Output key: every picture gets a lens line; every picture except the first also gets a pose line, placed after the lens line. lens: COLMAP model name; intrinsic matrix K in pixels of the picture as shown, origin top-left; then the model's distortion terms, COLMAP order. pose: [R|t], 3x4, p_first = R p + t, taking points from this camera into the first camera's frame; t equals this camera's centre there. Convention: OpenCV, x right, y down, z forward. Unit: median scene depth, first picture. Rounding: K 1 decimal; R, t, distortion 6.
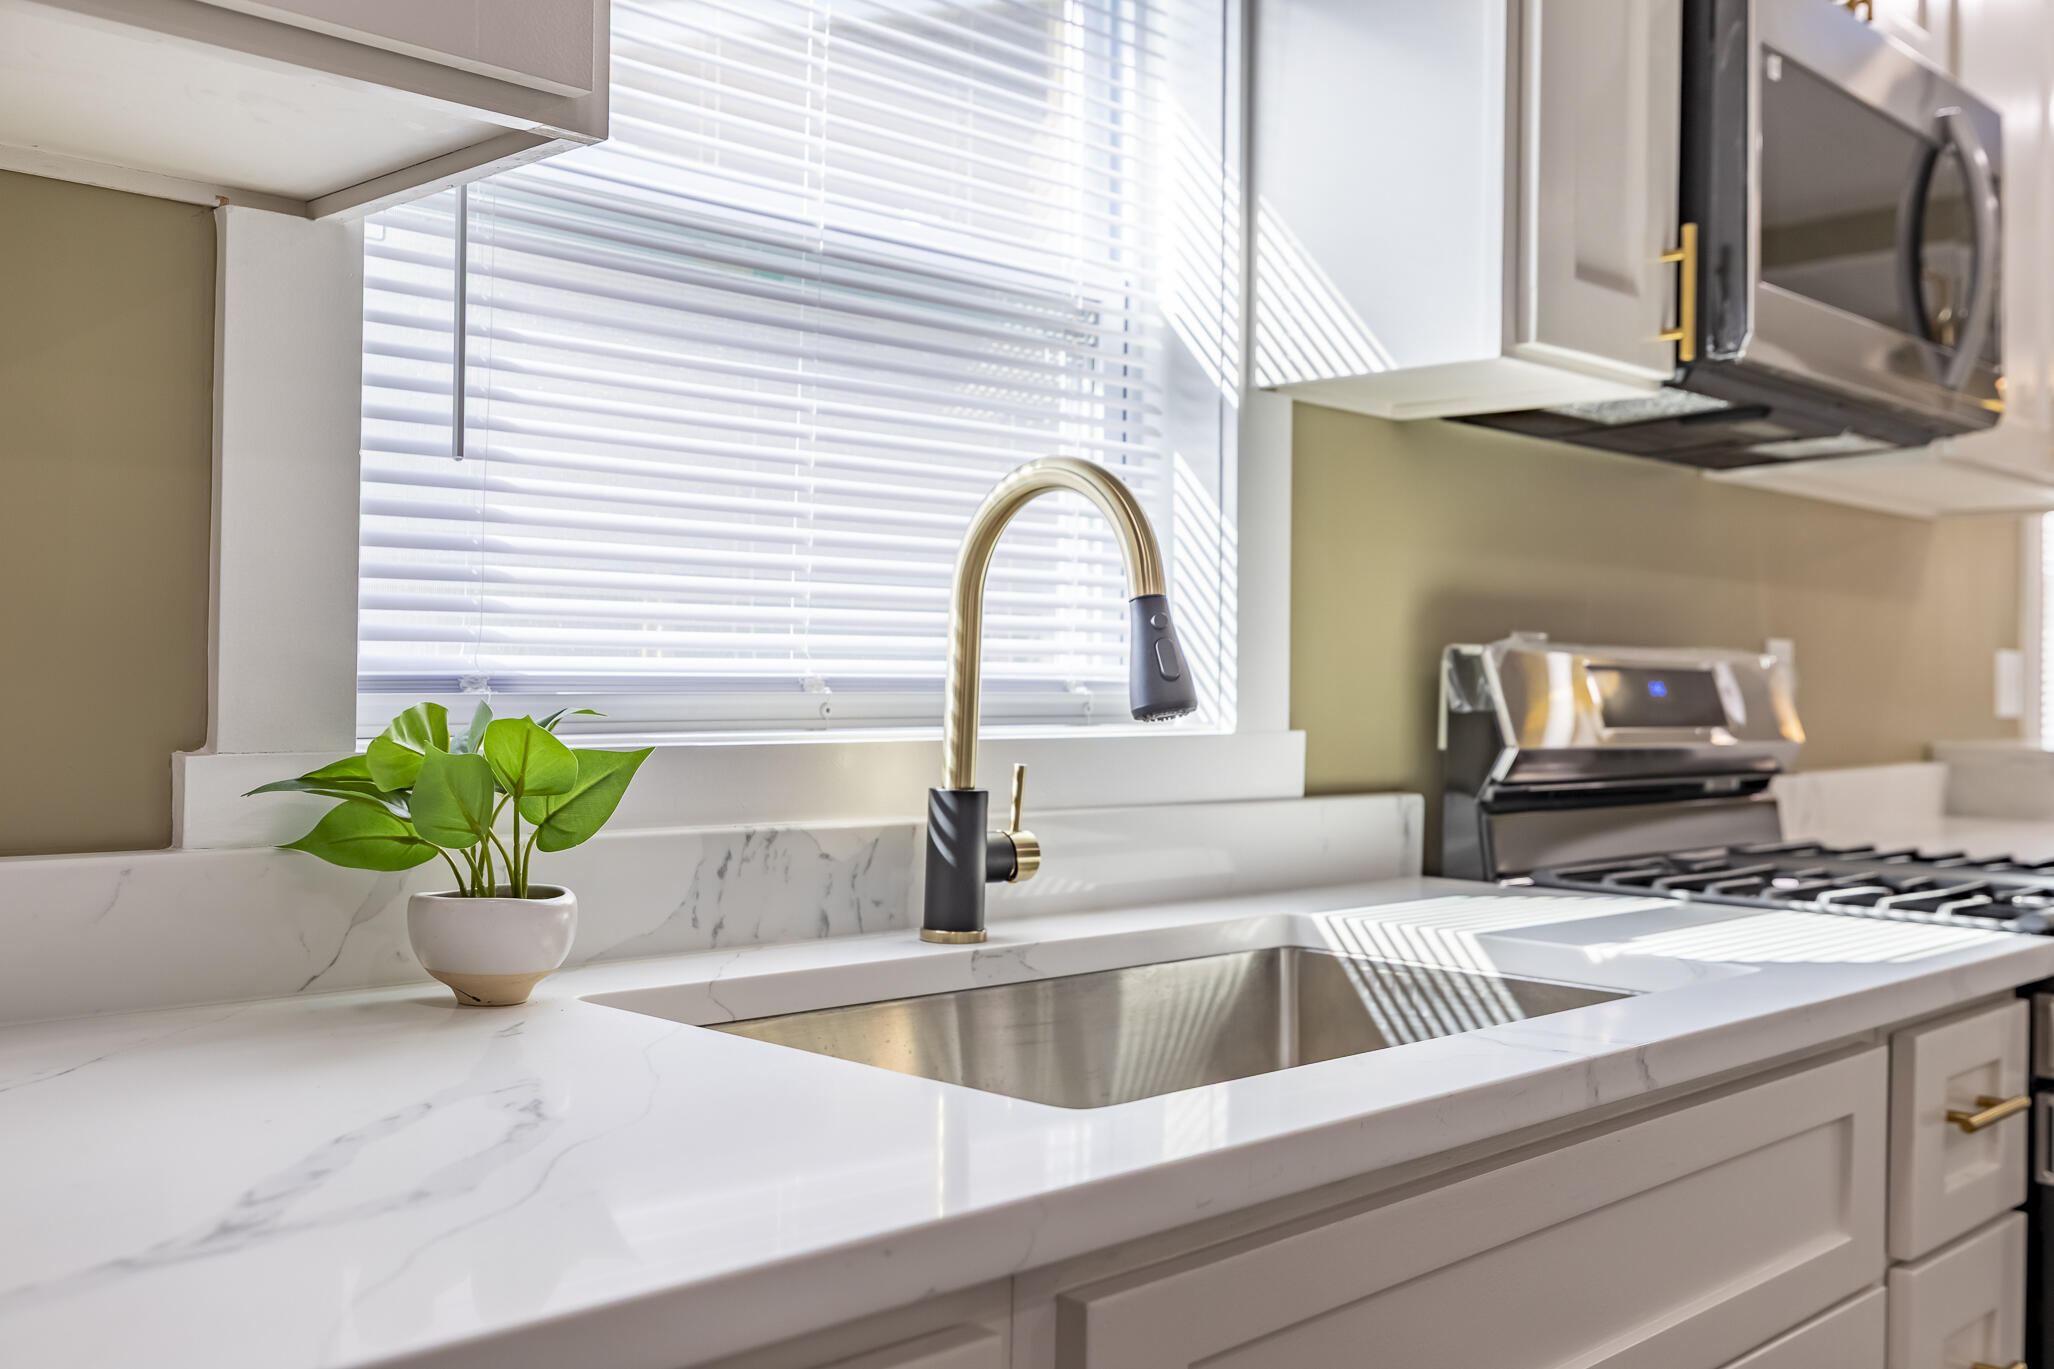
lens RADIAL K [[1981.4, 0, 1078.8], [0, 1981.4, 683.1], [0, 0, 1]] dist [-0.000871, -0.008545]
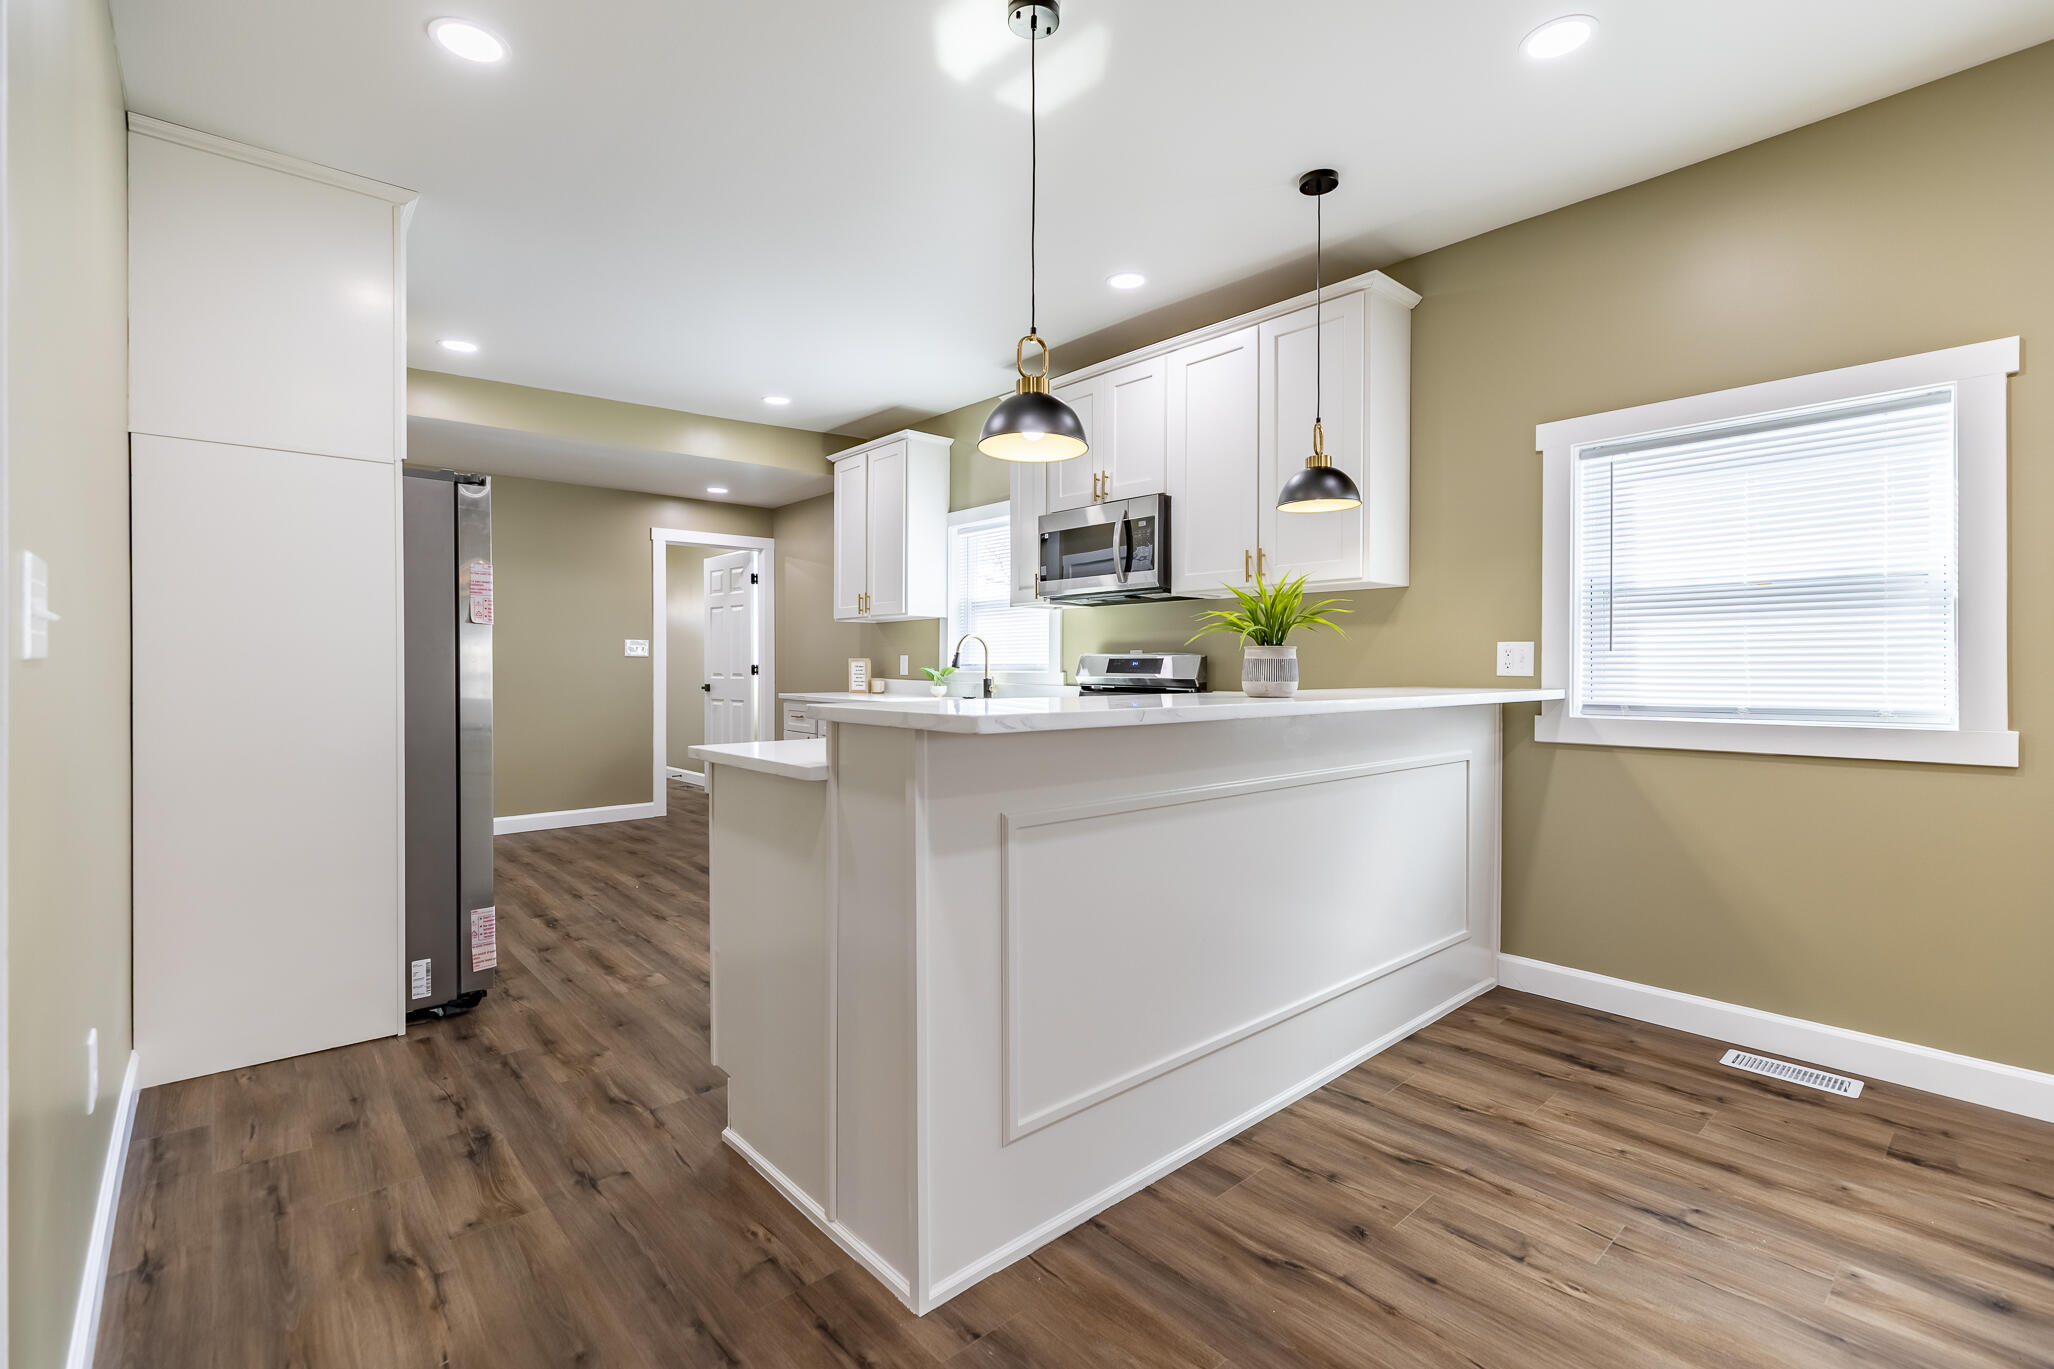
lens RADIAL K [[919.6, 0, 1019.2], [0, 919.6, 667.5], [0, 0, 1]] dist [0.021005, 0.000172]
pose [[-0.101086, -0.009045, -0.994837, 3.257938], [-0.003330, 0.999956, -0.008753, 0.041516], [0.994872, 0.002428, -0.101112, 1.459045]]
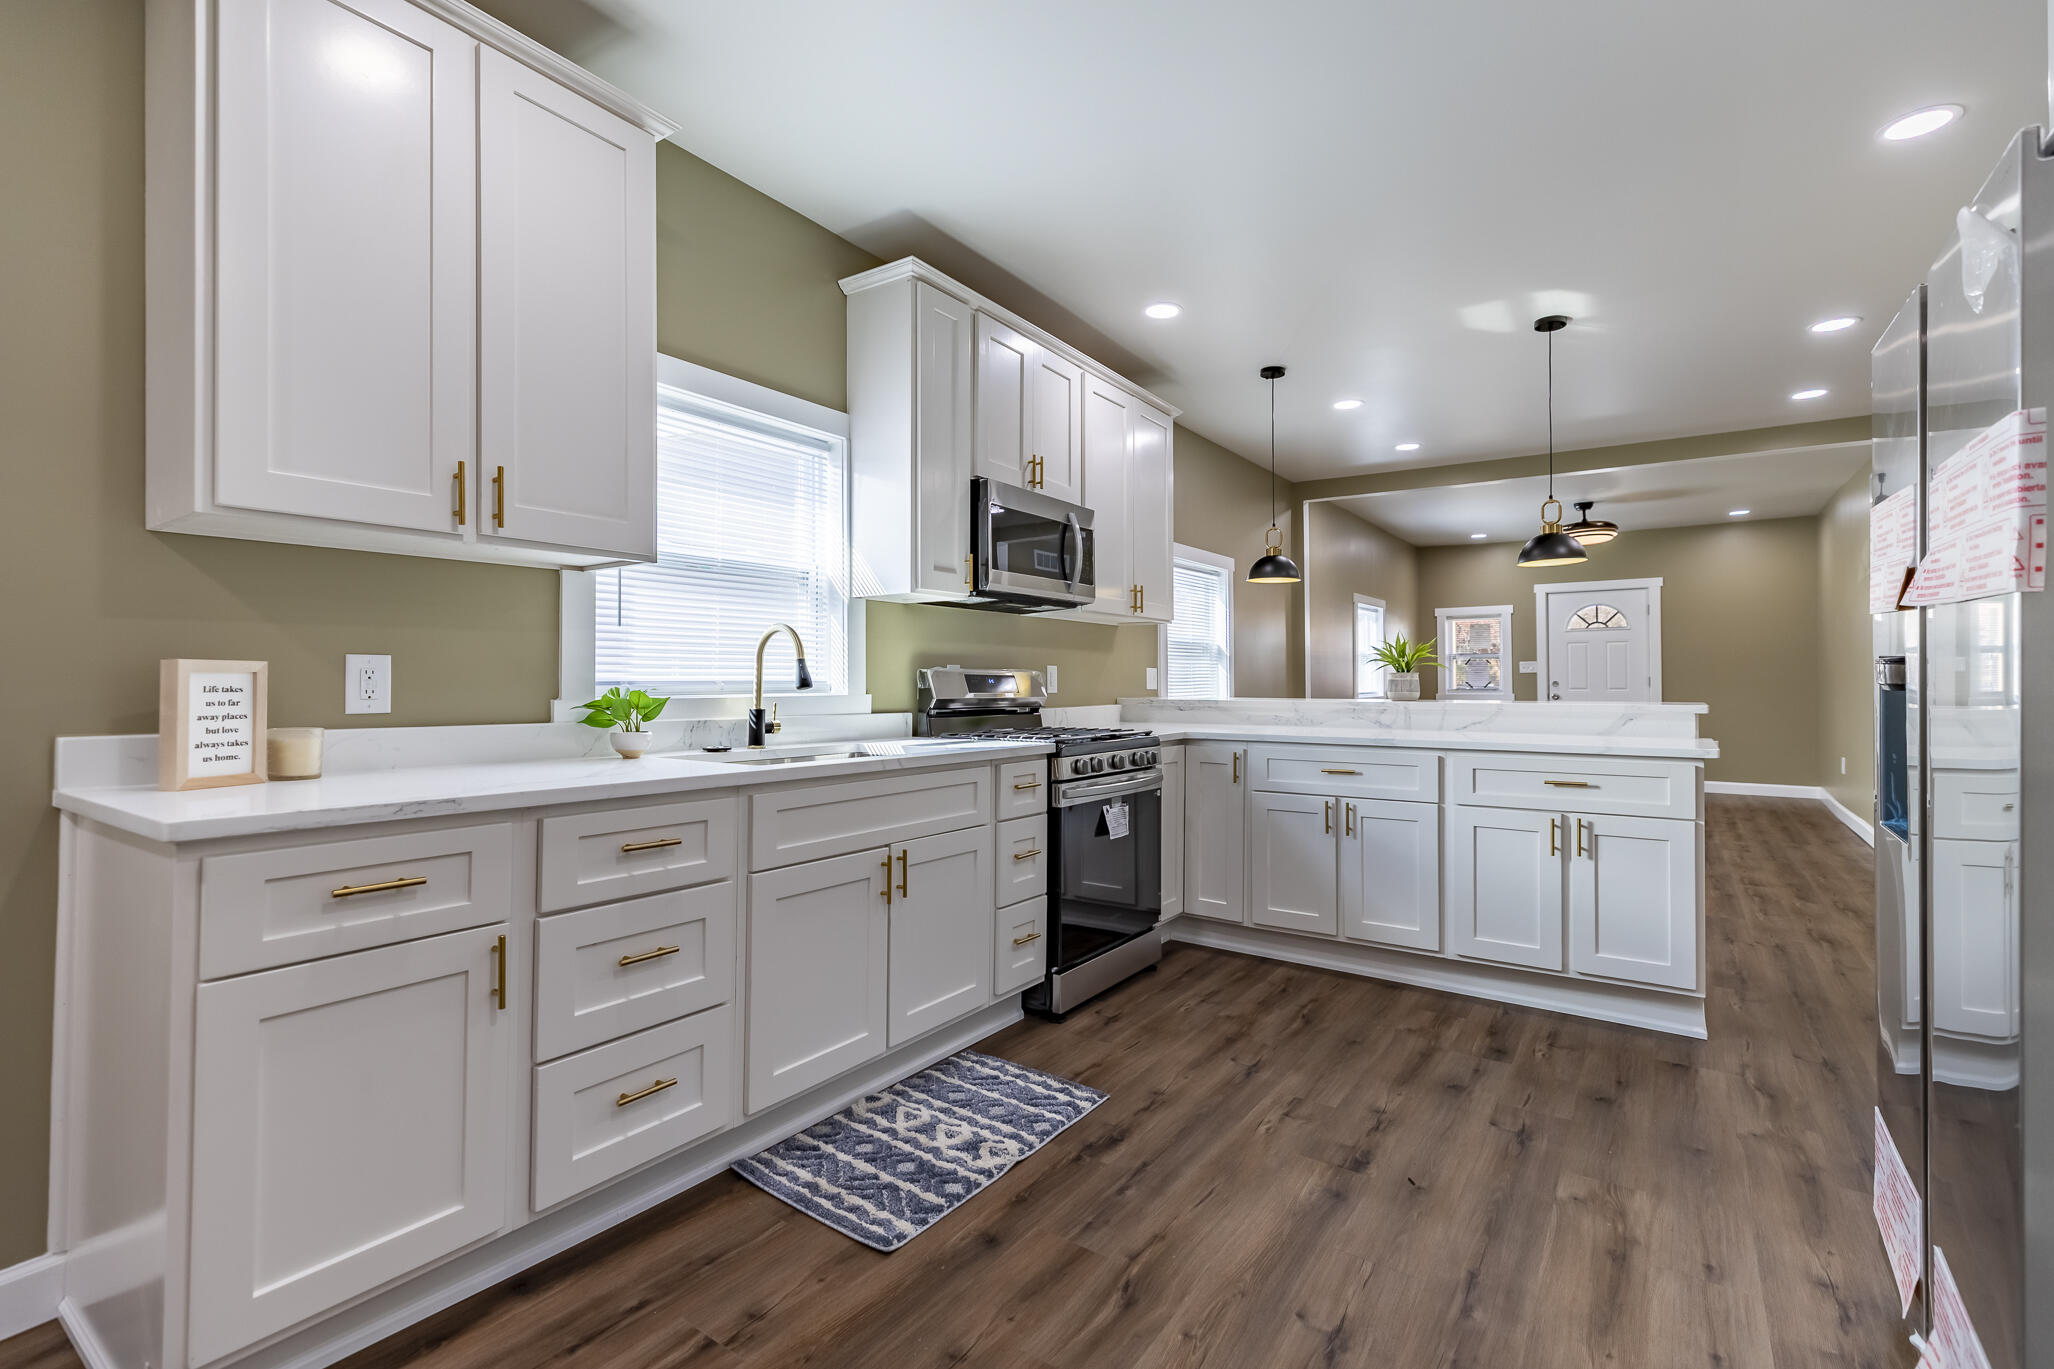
lens RADIAL K [[907.9, 0, 1032.2], [0, 907.9, 676.8], [0, 0, 1]] dist [-0.004200, -0.000167]
pose [[0.989300, -0.012884, 0.145329, 0.210054], [0.013960, 0.999882, -0.006388, 0.009618], [-0.145229, 0.008349, 0.989363, -0.806986]]
